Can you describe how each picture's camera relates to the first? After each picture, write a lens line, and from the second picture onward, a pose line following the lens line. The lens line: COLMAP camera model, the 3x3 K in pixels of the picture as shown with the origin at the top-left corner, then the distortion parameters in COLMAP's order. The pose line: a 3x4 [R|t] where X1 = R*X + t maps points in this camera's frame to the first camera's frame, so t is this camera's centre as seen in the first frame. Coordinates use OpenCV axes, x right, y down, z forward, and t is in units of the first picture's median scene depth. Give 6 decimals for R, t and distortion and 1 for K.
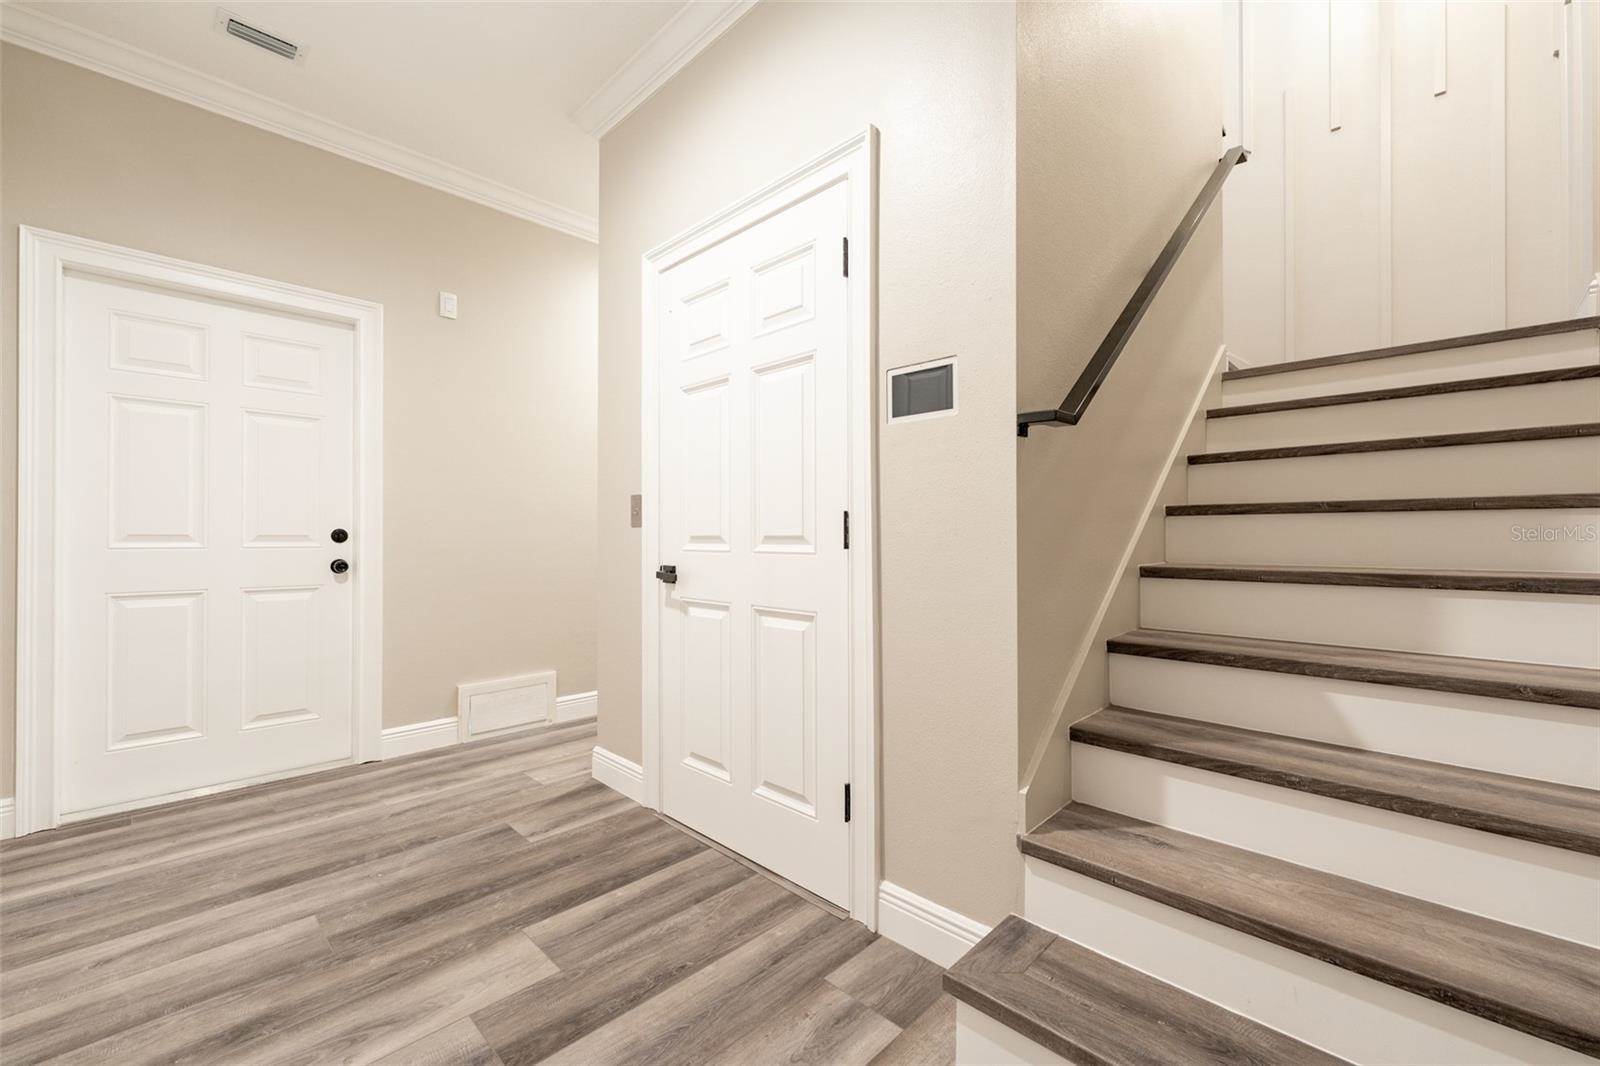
lens RADIAL K [[626.2, 0, 734.9], [0, 626.2, 537.3], [0, 0, 1]] dist [0.001038, 0.000093]
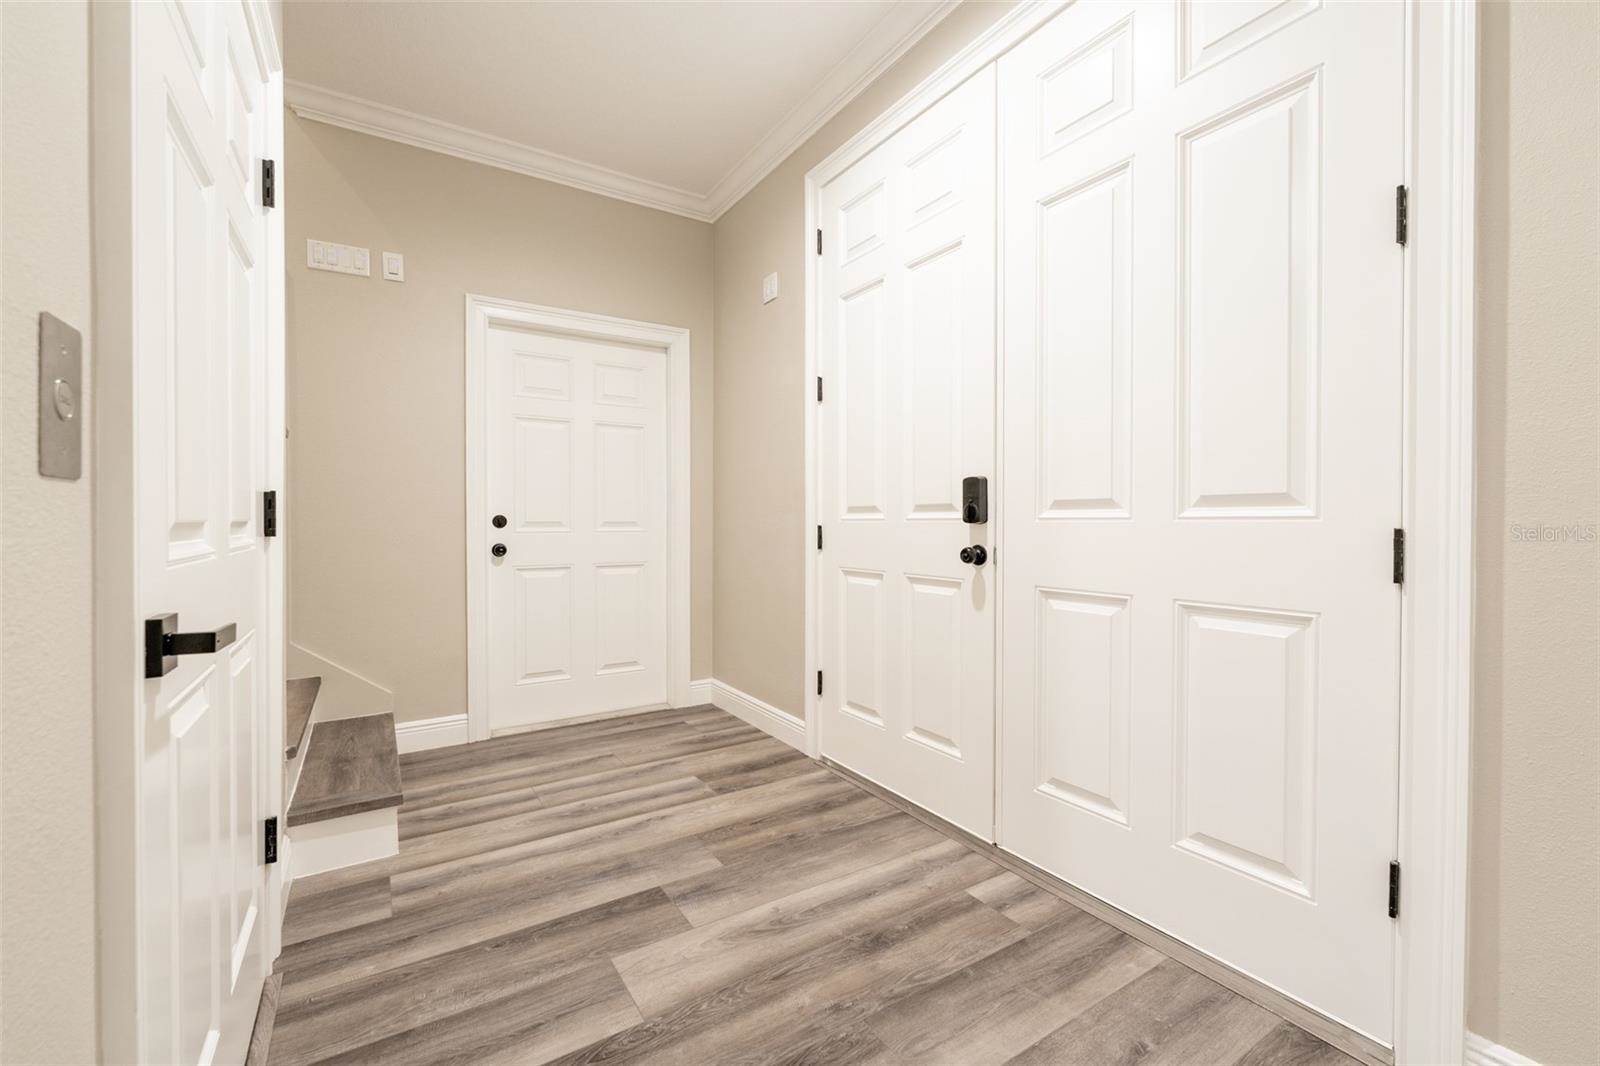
lens RADIAL K [[654.3, 0, 800.0], [0, 654.3, 533.0], [0, 0, 1]] dist [-0.002080, -0.000091]
pose [[-0.989359, -0.003251, 0.145462, -0.672221], [-0.000408, 0.999808, 0.019571, -0.003878], [-0.145498, 0.019303, -0.989170, 1.829647]]
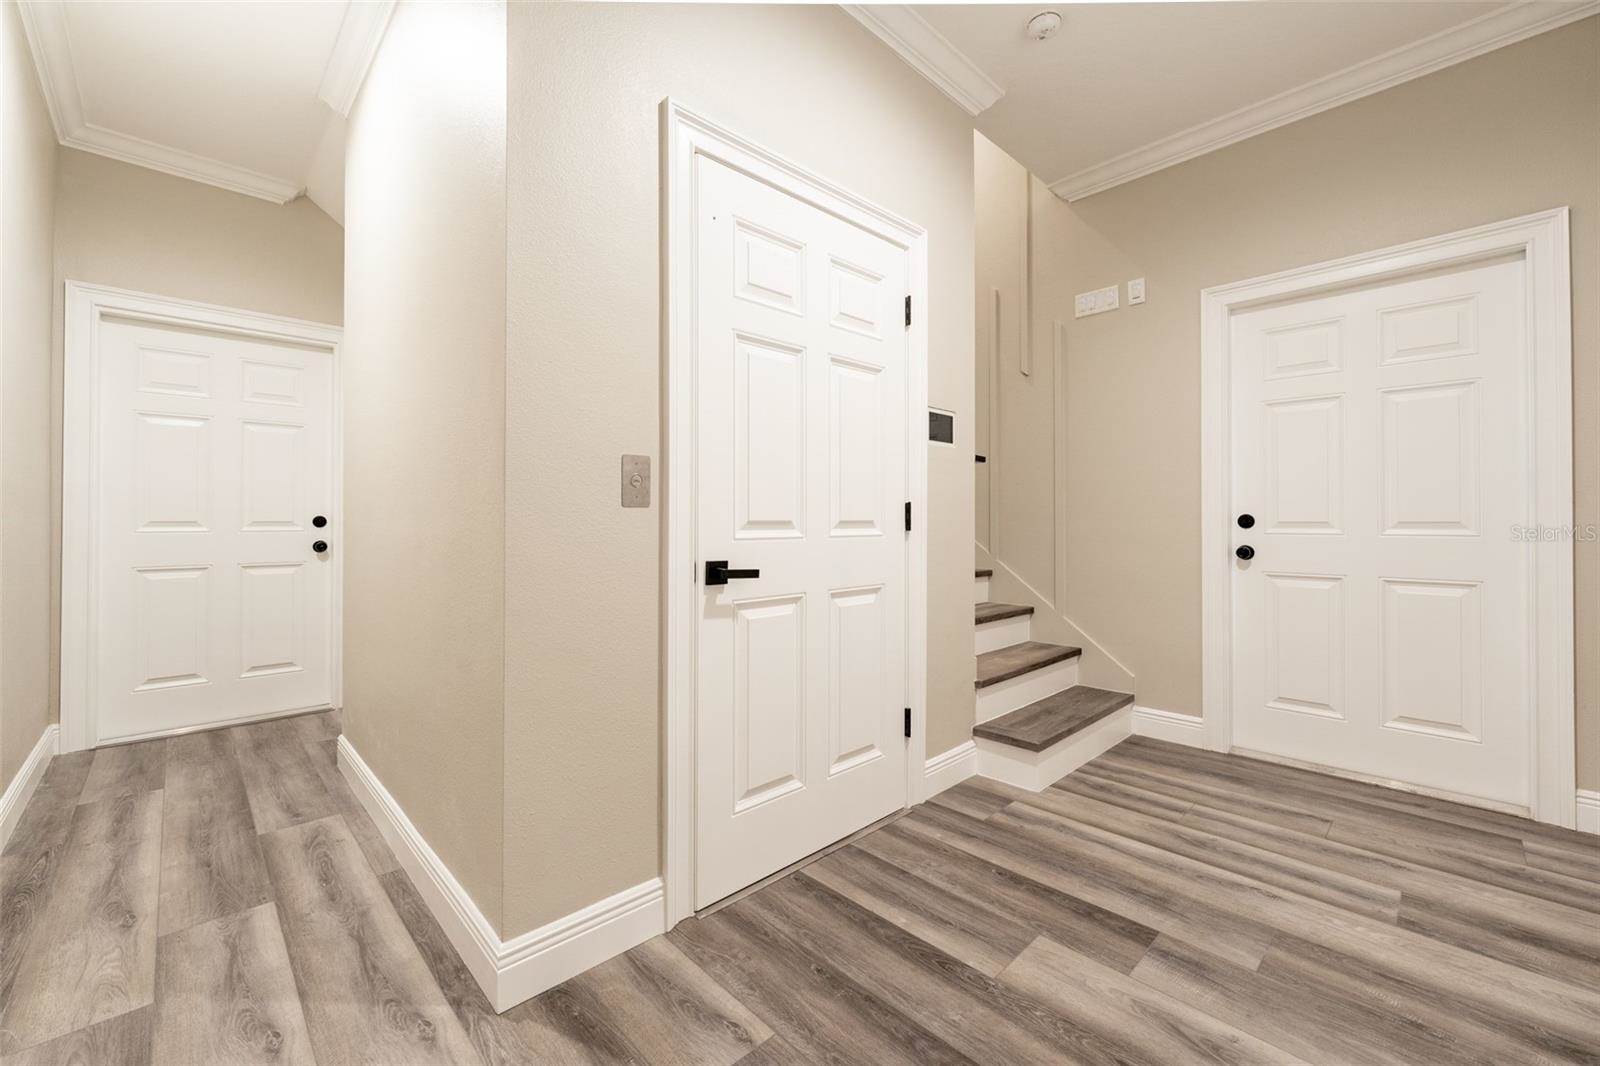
lens RADIAL K [[685.7, 0, 791.5], [0, 685.7, 518.0], [0, 0, 1]] dist [0.001193, -0.000042]
pose [[-0.028161, 0.004483, 0.999593, -1.317677], [0.001837, 0.999988, -0.004433, -0.002193], [-0.999602, 0.001711, -0.028169, 1.344585]]
